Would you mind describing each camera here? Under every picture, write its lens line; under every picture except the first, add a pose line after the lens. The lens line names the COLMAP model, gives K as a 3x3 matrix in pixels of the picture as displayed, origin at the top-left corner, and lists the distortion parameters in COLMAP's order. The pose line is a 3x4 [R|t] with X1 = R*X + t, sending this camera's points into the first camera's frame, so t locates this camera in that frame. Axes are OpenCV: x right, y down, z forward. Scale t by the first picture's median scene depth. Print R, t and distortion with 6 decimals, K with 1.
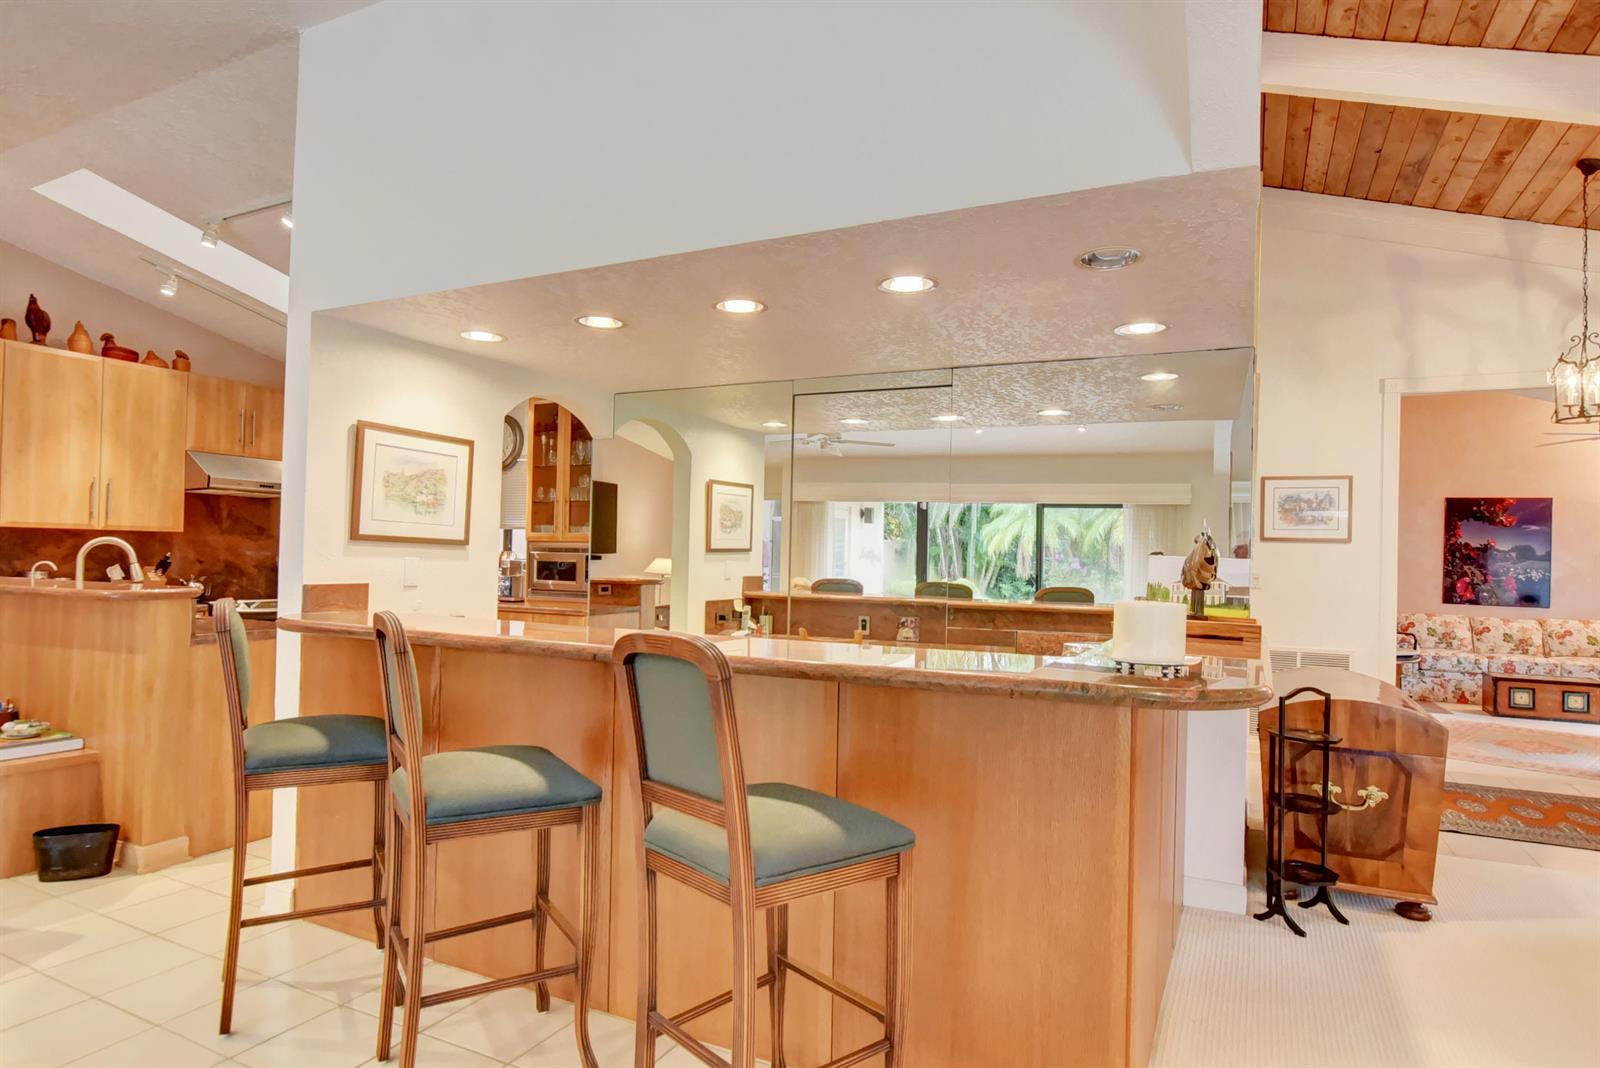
lens RADIAL K [[887.6, 0, 800.0], [0, 887.6, 534.0], [0, 0, 1]] dist [-0.001929, 0.000472]
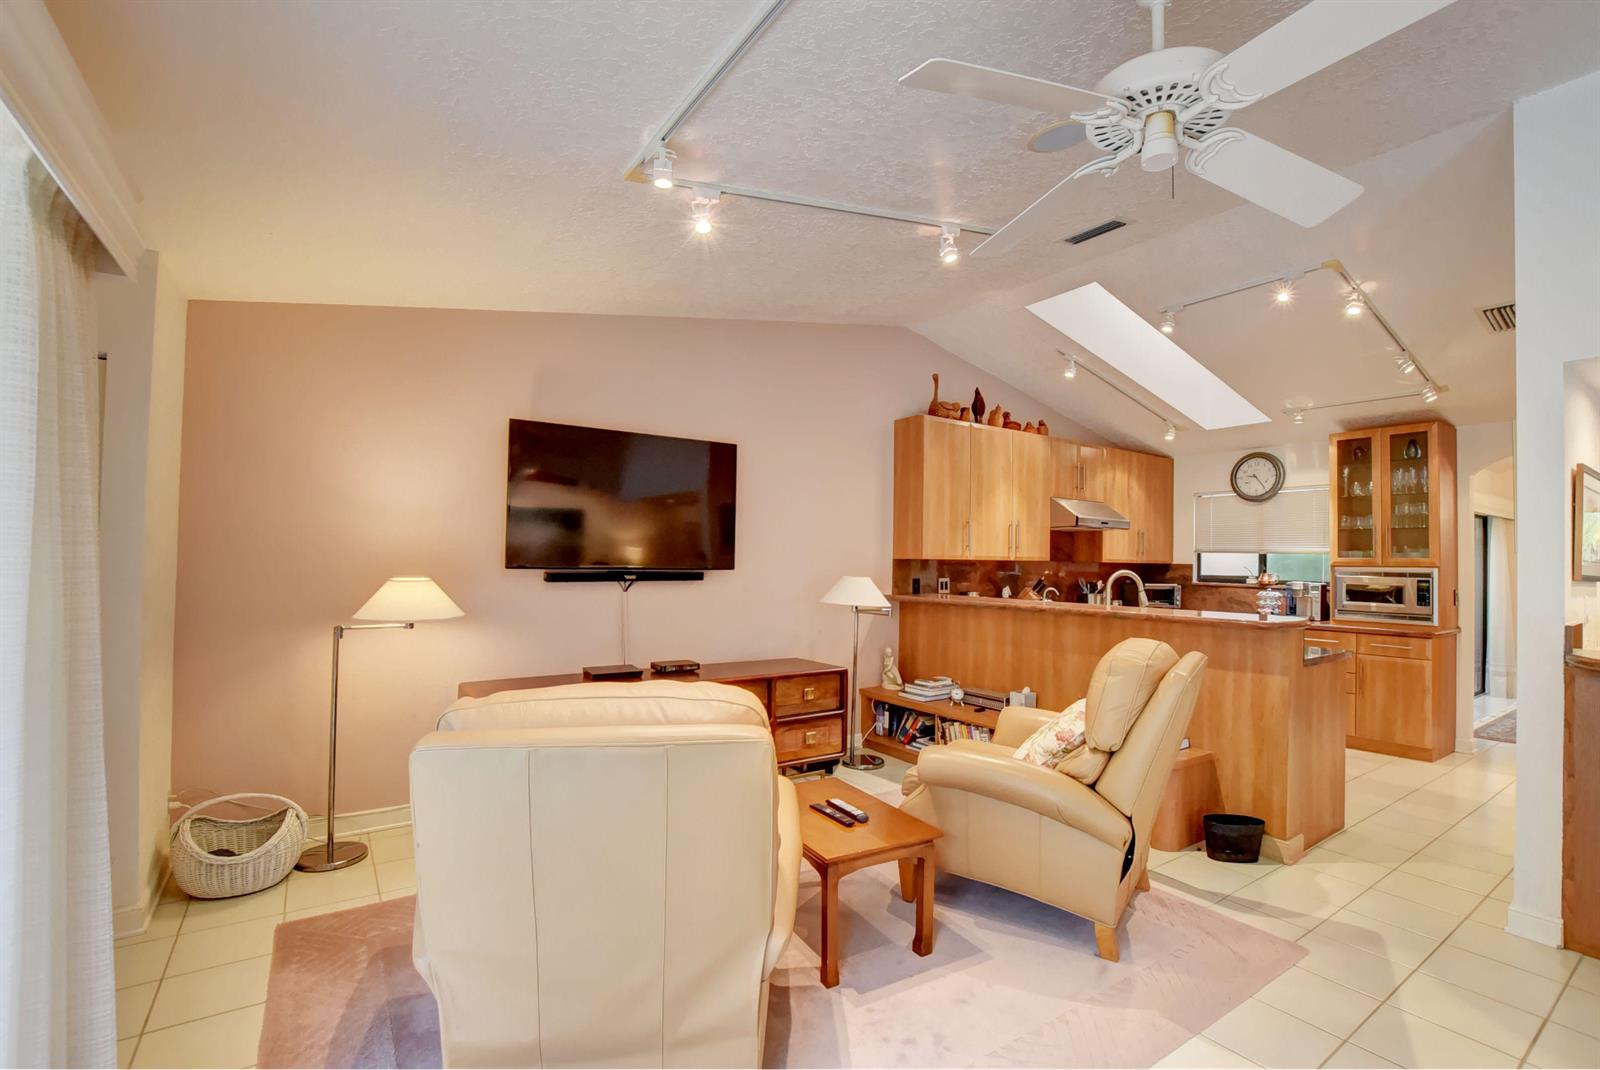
lens RADIAL K [[715.2, 0, 800.0], [0, 715.2, 535.0], [0, 0, 1]] dist [-0.025864, 0.000943]
pose [[0.875070, -0.018379, -0.483647, -0.545470], [0.010472, 0.999764, -0.019043, -0.024975], [0.483883, 0.011599, 0.875056, -0.079083]]
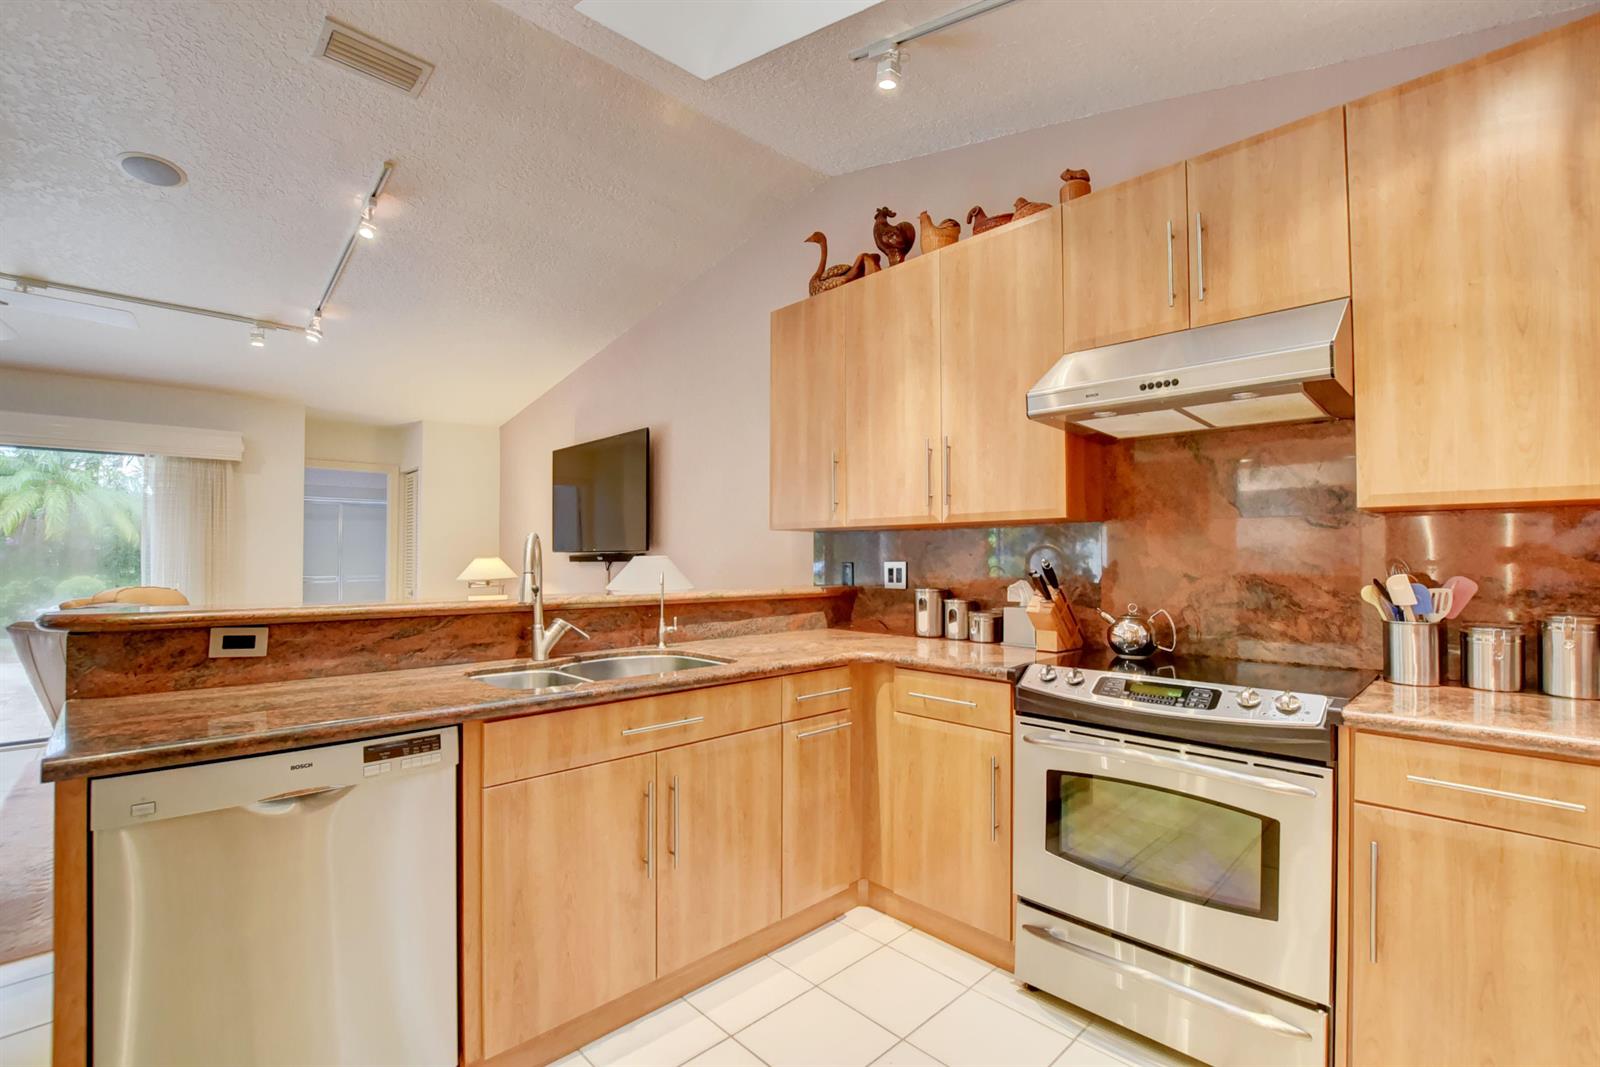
lens RADIAL K [[715.2, 0, 800.0], [0, 715.2, 533.5], [0, 0, 1]] dist [-0.025864, 0.000943]
pose [[-0.333478, -0.041395, -0.941849, -0.286433], [0.020384, 0.998485, -0.051101, 0.025075], [0.942537, -0.036240, -0.332129, 1.055341]]
